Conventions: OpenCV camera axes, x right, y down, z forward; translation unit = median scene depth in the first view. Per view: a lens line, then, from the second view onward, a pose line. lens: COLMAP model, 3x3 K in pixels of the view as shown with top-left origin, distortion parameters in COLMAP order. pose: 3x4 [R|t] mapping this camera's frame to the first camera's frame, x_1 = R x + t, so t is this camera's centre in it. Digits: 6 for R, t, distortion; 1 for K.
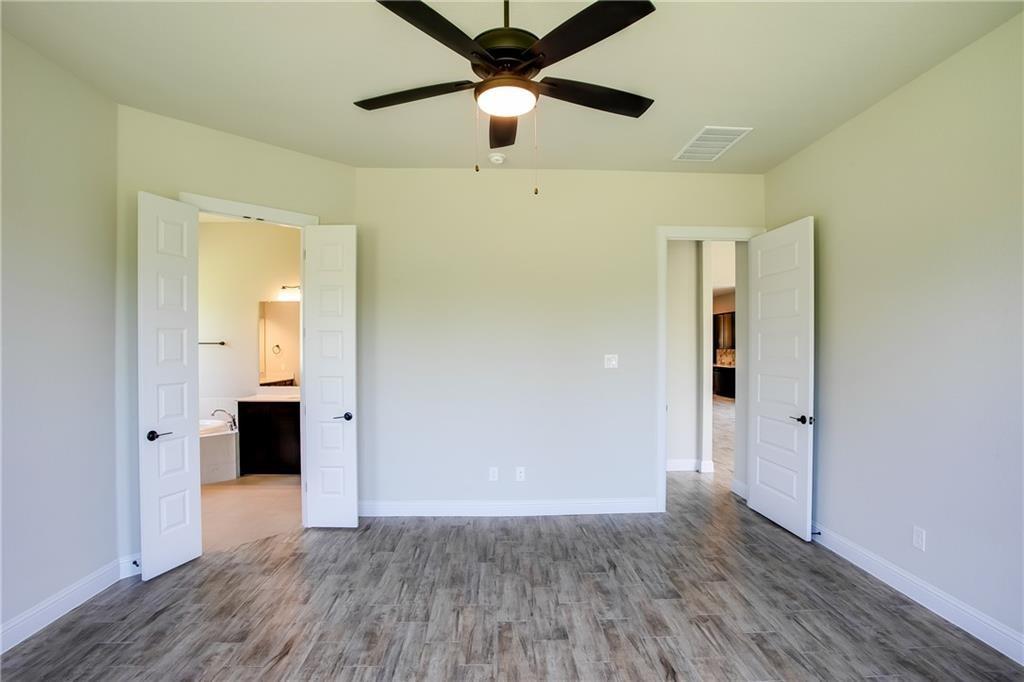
lens RADIAL K [[500.8, 0, 509.6], [0, 500.8, 344.9], [0, 0, 1]] dist [-0.082782, 0.036635]
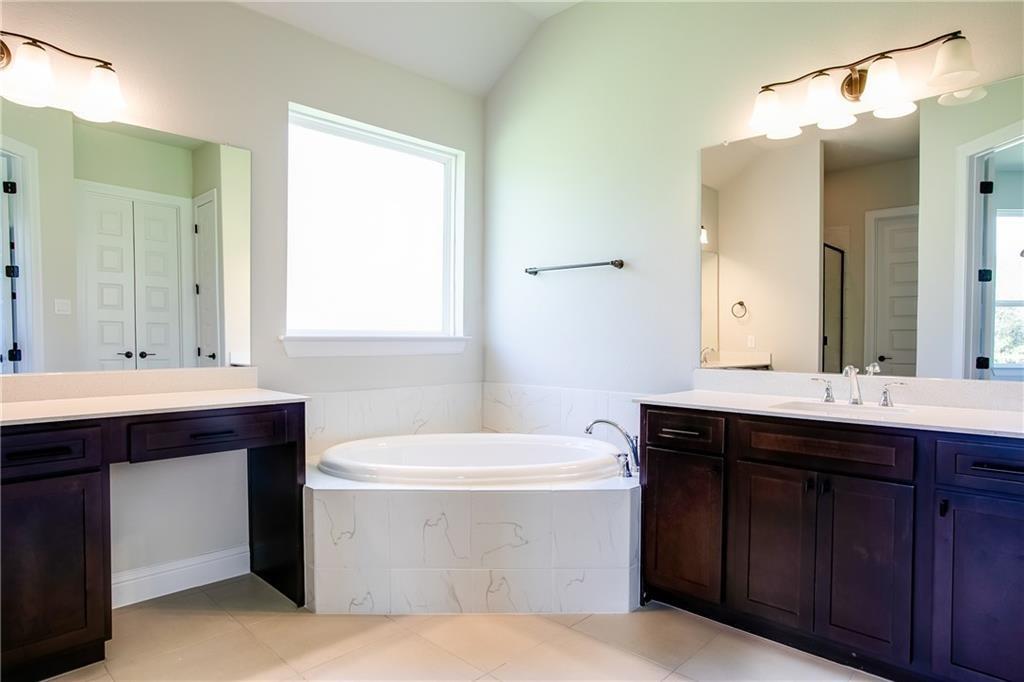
lens RADIAL K [[500.8, 0, 509.6], [0, 500.8, 344.9], [0, 0, 1]] dist [-0.082782, 0.036635]
pose [[0.648436, 0.012716, -0.761163, -0.330558], [-0.003313, 0.999898, 0.013882, 0.065436], [0.761262, -0.006480, 0.648412, 0.672029]]
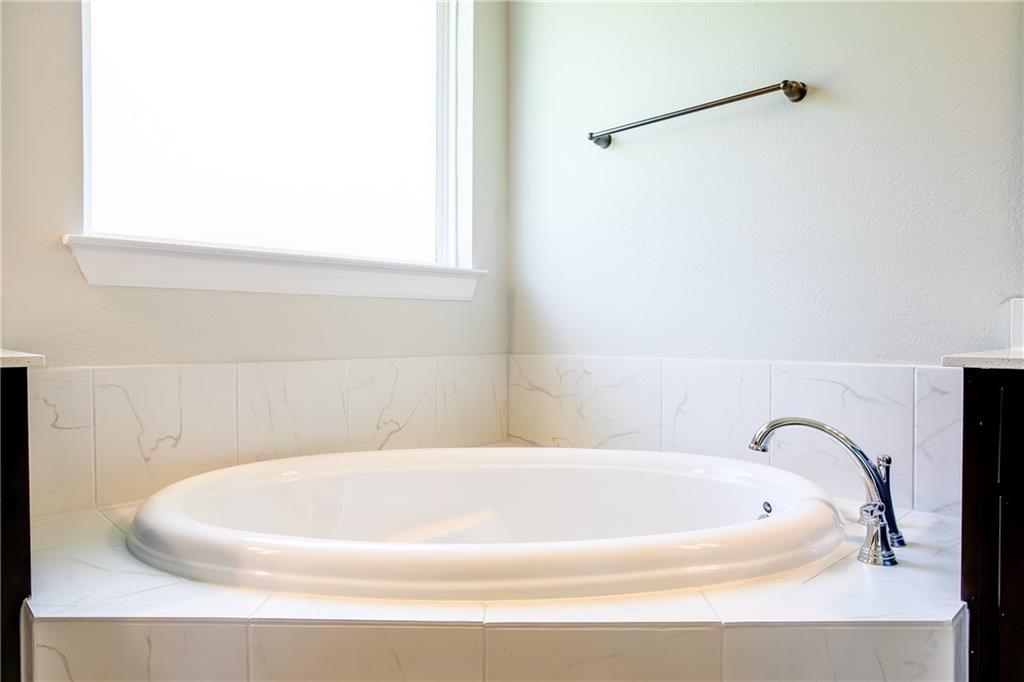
lens RADIAL K [[500.8, 0, 509.6], [0, 500.8, 344.9], [0, 0, 1]] dist [-0.082782, 0.036635]
pose [[0.617523, 0.001171, -0.786552, -0.521500], [0.003239, 0.999987, 0.004032, 0.106048], [0.786546, -0.005038, 0.617511, 0.813836]]
